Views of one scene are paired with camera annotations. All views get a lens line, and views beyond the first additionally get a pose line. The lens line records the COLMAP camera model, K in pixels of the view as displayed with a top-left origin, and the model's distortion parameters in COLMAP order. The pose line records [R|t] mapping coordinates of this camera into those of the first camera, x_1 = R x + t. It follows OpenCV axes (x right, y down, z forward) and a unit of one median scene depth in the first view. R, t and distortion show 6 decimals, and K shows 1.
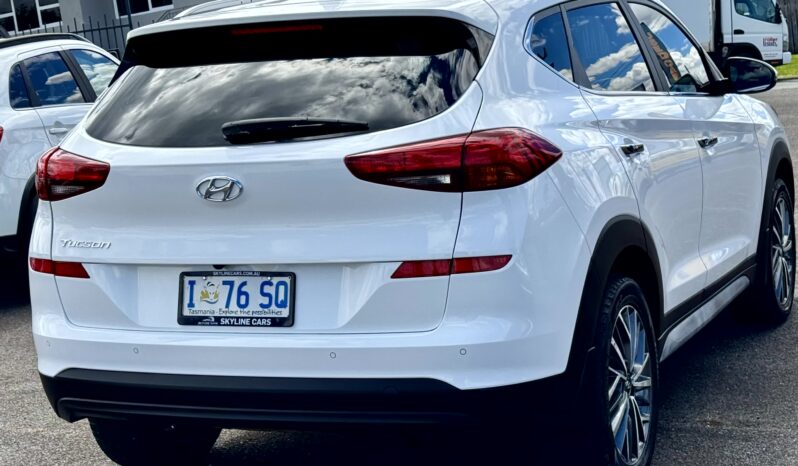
lens RADIAL K [[1531.4, 0, 399.0], [0, 1531.4, 233.0], [0, 0, 1]] dist [0.043874, 0.093765]
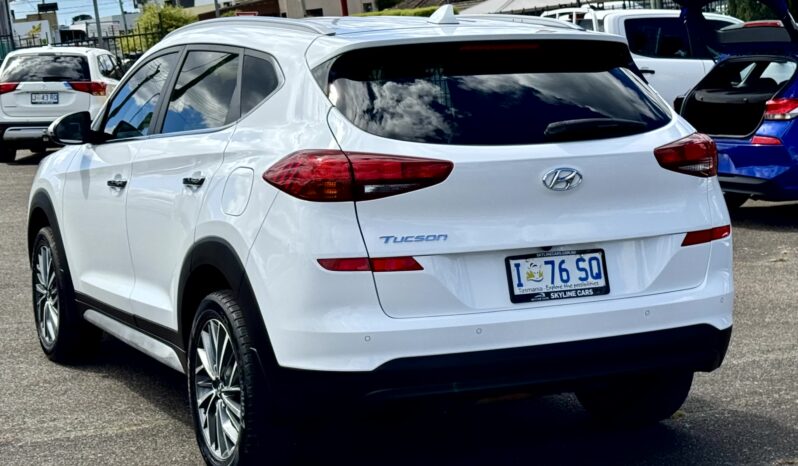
lens RADIAL K [[1531.4, 0, 399.0], [0, 1531.4, 233.0], [0, 0, 1]] dist [0.043874, 0.093765]
pose [[0.661449, -0.037012, 0.749076, -1.051964], [0.072559, 0.997254, -0.014796, 0.019475], [-0.746472, 0.064139, 0.662319, 0.323881]]
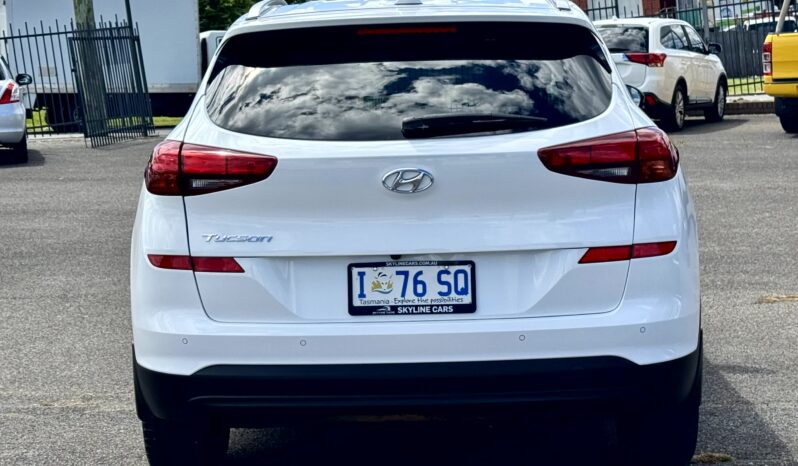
lens RADIAL K [[1531.4, 0, 399.0], [0, 1531.4, 233.0], [0, 0, 1]] dist [0.043874, 0.093765]
pose [[0.929144, -0.008416, 0.369621, -0.496221], [0.014824, 0.999785, -0.014498, 0.020847], [-0.369420, 0.018950, 0.929069, 0.045513]]
